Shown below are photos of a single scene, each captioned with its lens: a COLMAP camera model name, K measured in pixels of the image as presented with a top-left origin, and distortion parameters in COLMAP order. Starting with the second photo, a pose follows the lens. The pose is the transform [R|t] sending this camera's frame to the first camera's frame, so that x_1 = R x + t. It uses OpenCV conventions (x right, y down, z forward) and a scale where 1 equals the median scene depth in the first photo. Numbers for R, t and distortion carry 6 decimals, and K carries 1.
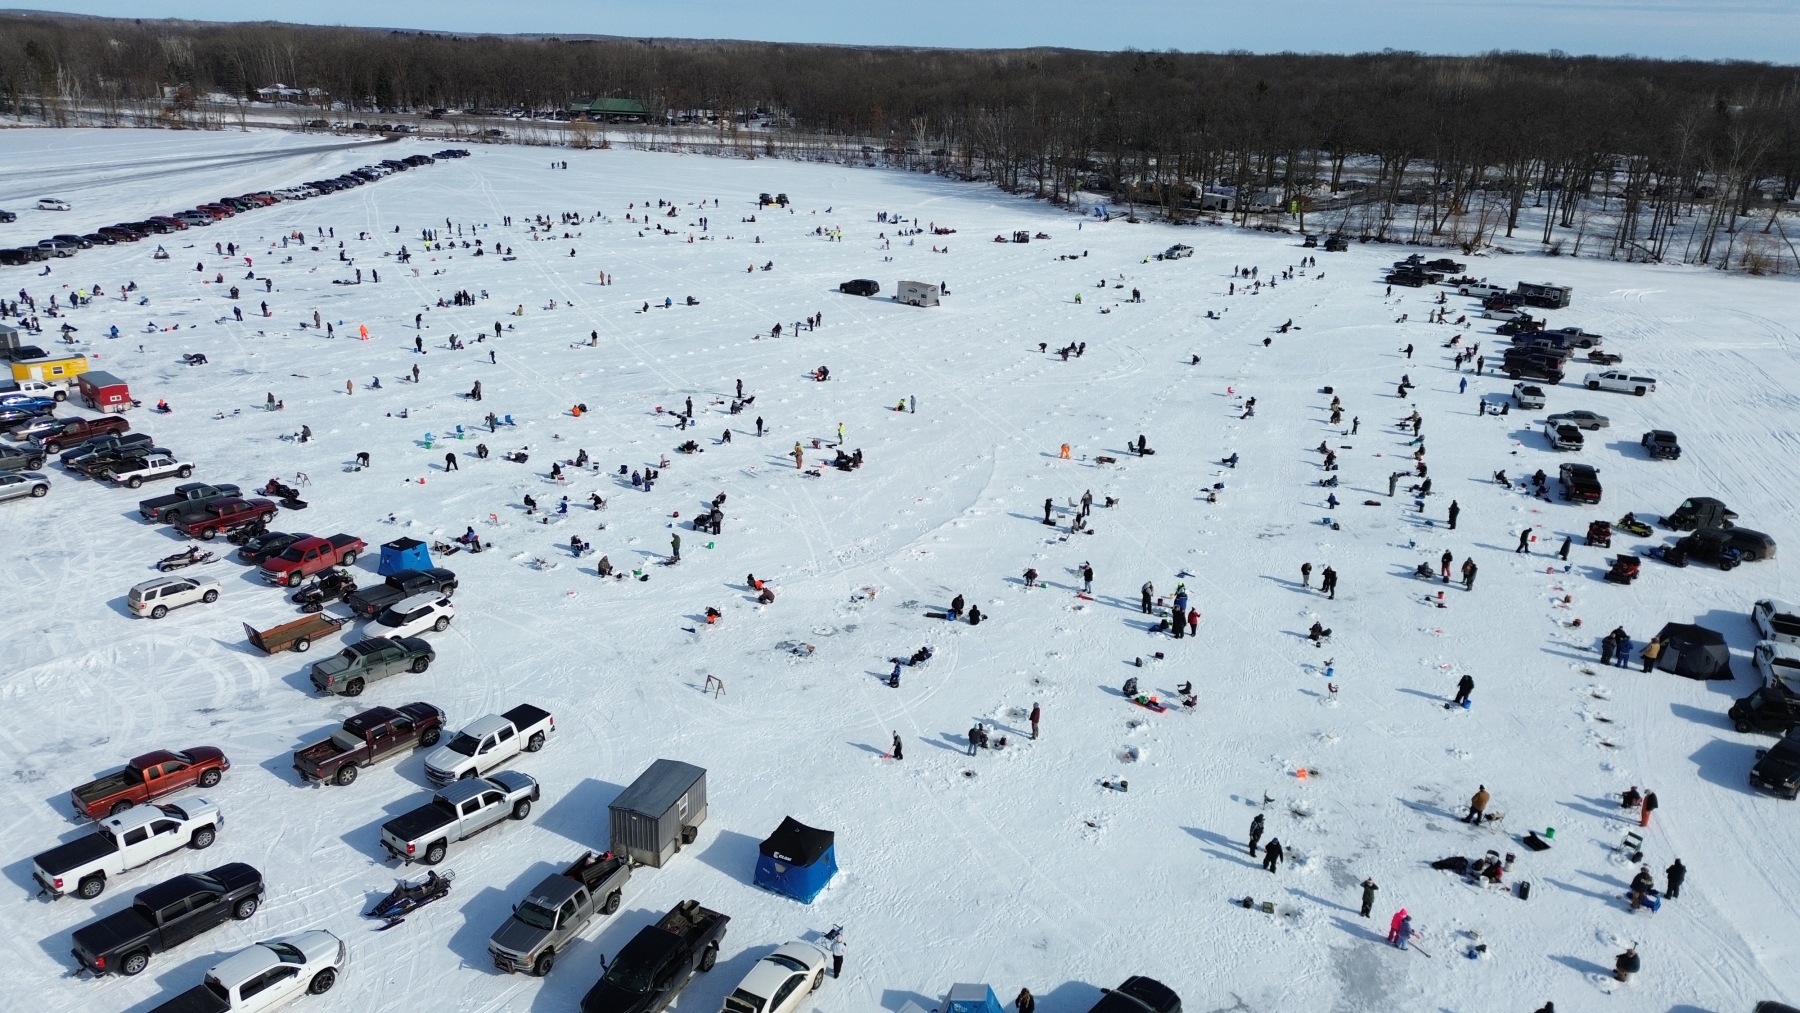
lens RADIAL K [[1260.2, 0, 891.2], [0, 1260.2, 509.7], [0, 0, 1]] dist [0.059732, -0.038616]
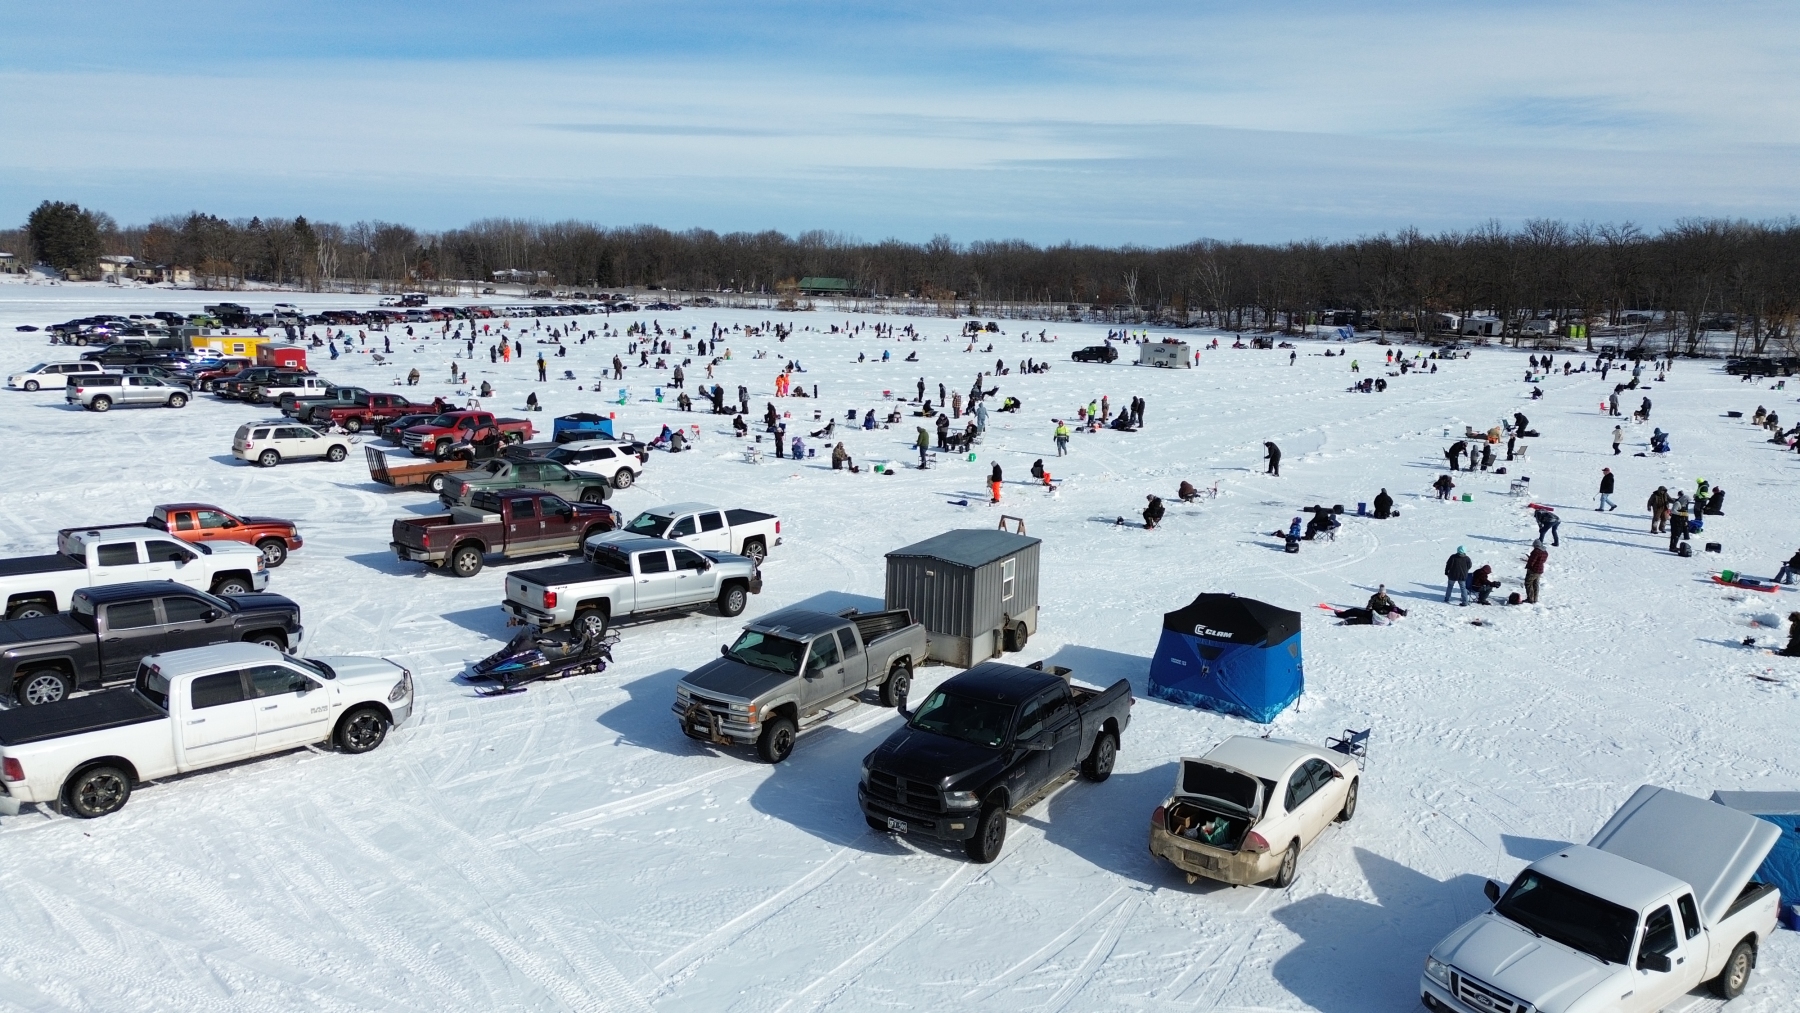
lens RADIAL K [[1260.2, 0, 893.1], [0, 1260.2, 508.6], [0, 0, 1]] dist [0.059732, -0.038616]
pose [[0.990332, 0.025008, -0.136445, -0.085984], [-0.048848, 0.983481, -0.174293, 0.187789], [0.129832, 0.179273, 0.975195, 0.267219]]
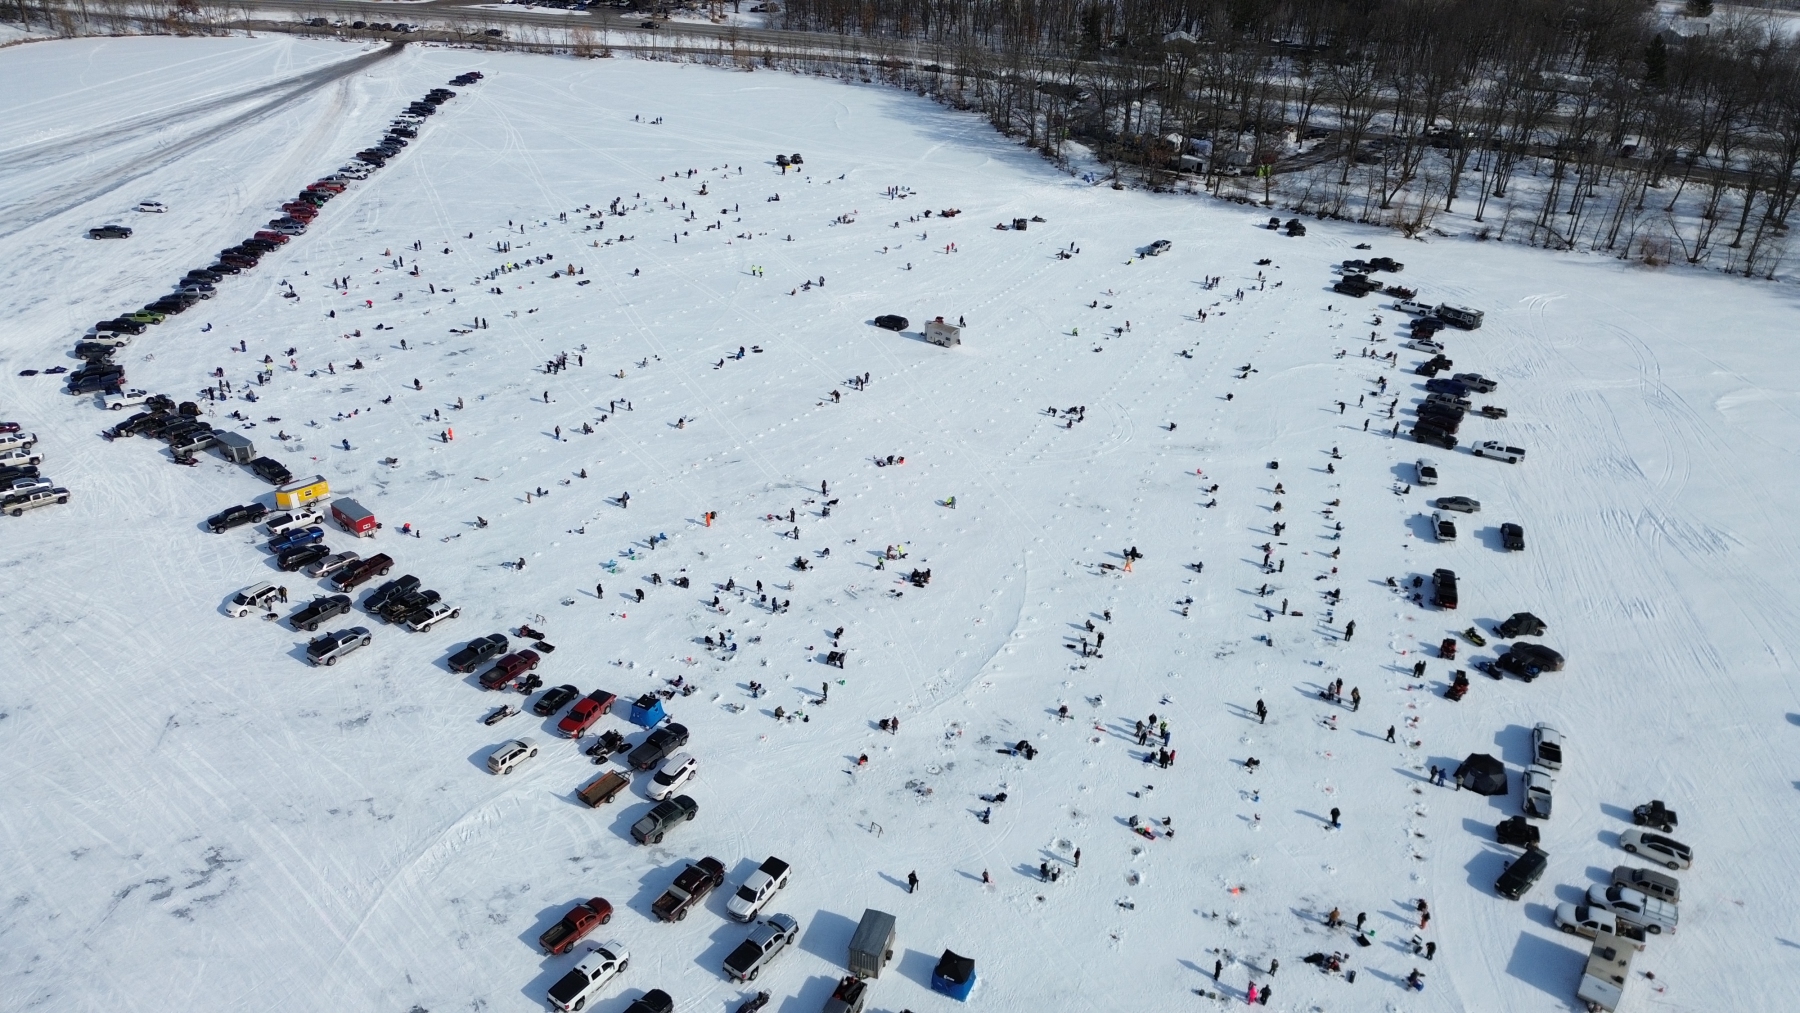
lens RADIAL K [[1260.2, 0, 890.0], [0, 1260.2, 506.8], [0, 0, 1]] dist [0.059732, -0.038616]
pose [[0.999553, -0.017989, 0.023879, -0.117858], [0.013794, 0.986115, 0.165493, -0.407532], [-0.026525, -0.165089, 0.985922, -0.402390]]
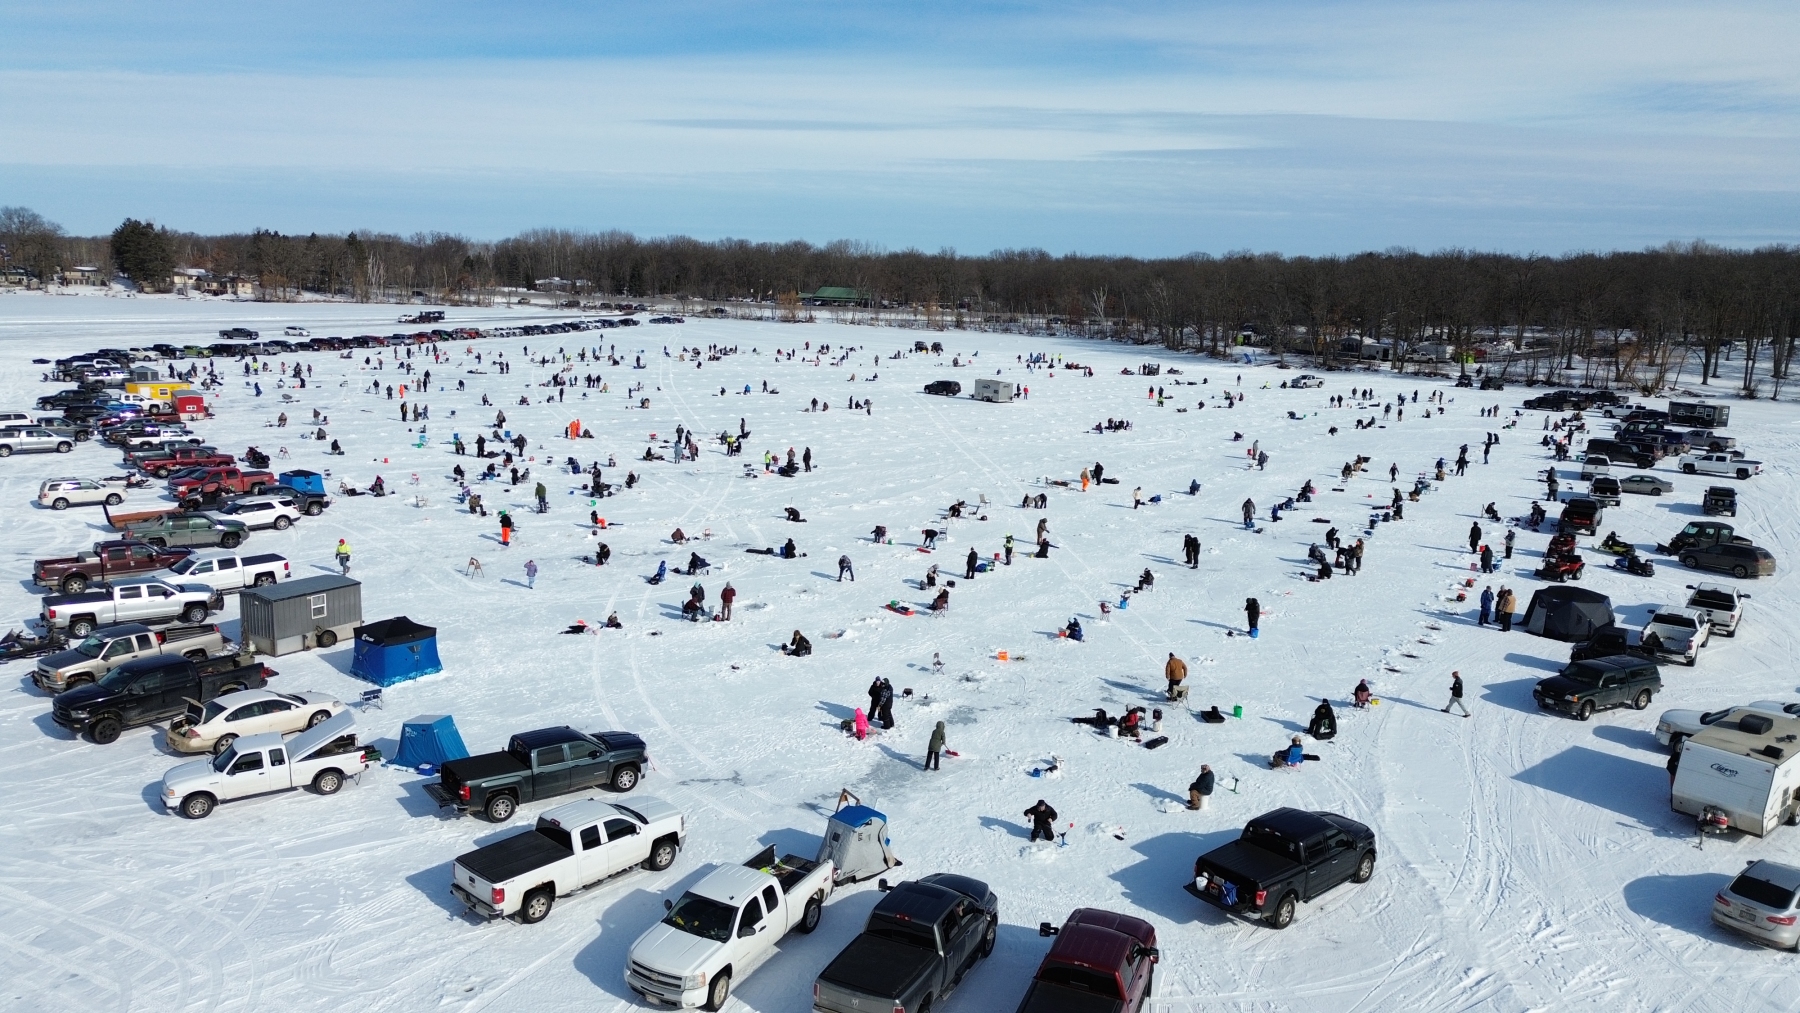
lens RADIAL K [[1260.2, 0, 893.3], [0, 1260.2, 501.9], [0, 0, 1]] dist [0.059732, -0.038616]
pose [[0.978342, 0.037892, -0.203499, 0.296124], [-0.073268, 0.982848, -0.169236, 0.179092], [0.193596, 0.180481, 0.964338, 0.064221]]
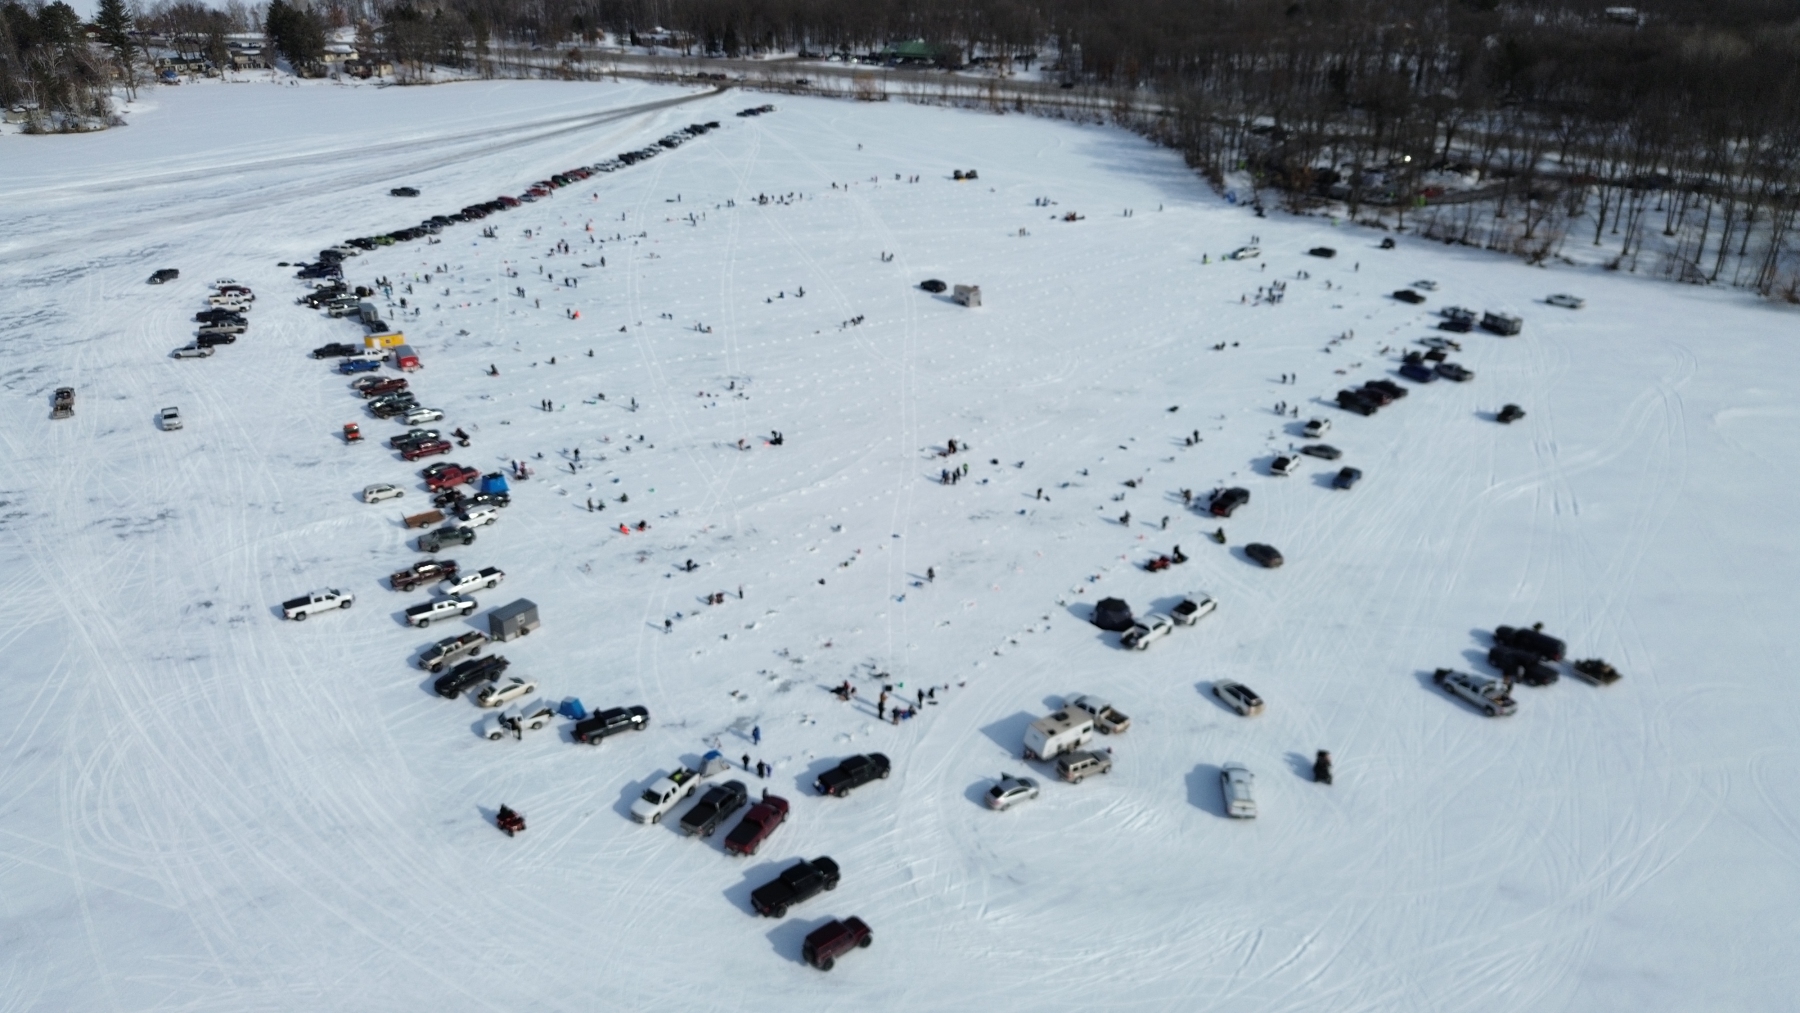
lens RADIAL K [[1260.2, 0, 887.8], [0, 1260.2, 506.1], [0, 0, 1]] dist [0.059732, -0.038616]
pose [[0.951879, 0.106033, -0.287548, 0.683095], [-0.079634, 0.991589, 0.102031, -0.157806], [0.295948, -0.074223, 0.952316, -0.601253]]
